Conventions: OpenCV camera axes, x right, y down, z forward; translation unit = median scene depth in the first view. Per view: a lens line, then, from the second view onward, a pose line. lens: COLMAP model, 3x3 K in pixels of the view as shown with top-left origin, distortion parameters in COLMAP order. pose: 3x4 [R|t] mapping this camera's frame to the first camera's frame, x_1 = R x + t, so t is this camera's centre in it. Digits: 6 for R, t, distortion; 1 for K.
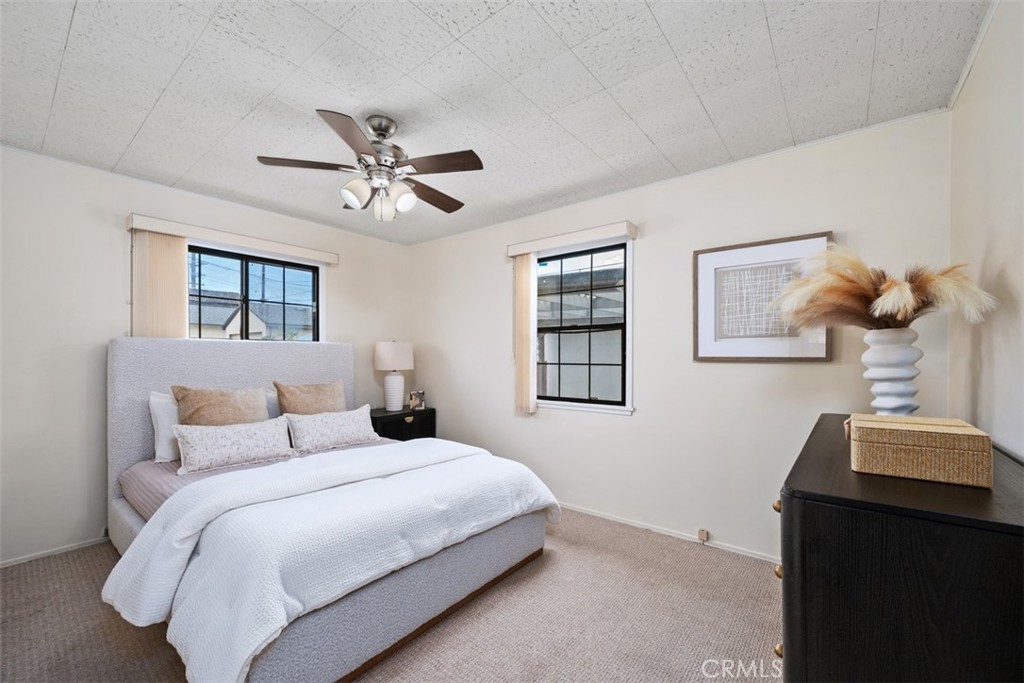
lens RADIAL K [[410.9, 0, 511.8], [0, 410.9, 357.7], [0, 0, 1]] dist [0.000013, 0.000000]
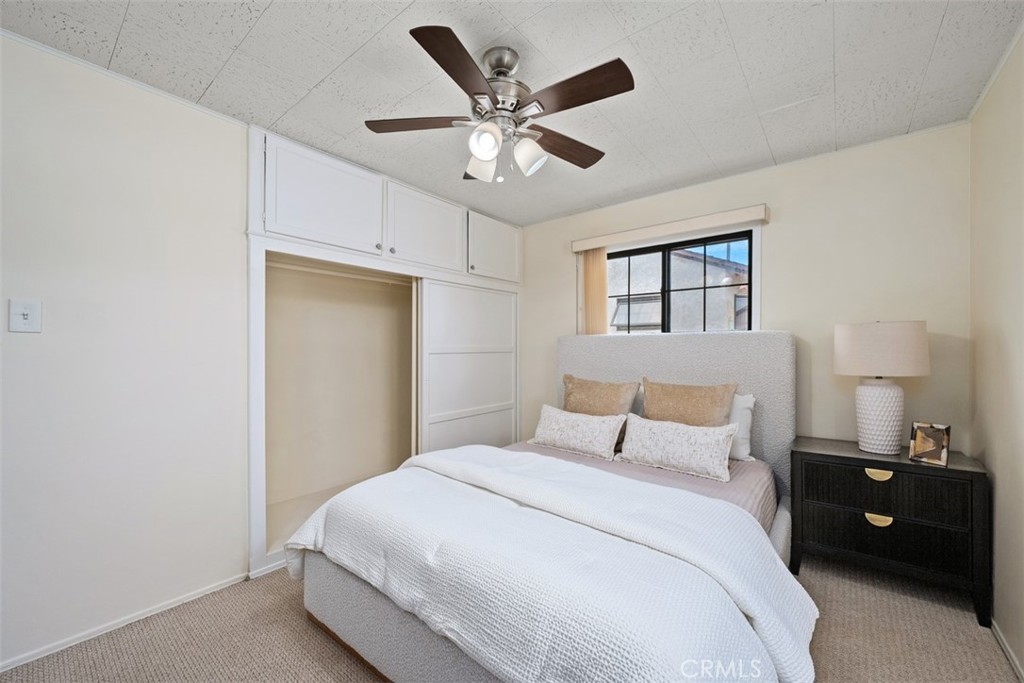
lens RADIAL K [[405.7, 0, 510.4], [0, 405.7, 348.0], [0, 0, 1]] dist [0.001837, 0.000104]
pose [[-0.014509, -0.003972, -0.999887, 0.318349], [-0.002314, 0.999990, -0.003939, -0.003942], [0.999892, 0.002257, -0.014518, 0.676856]]
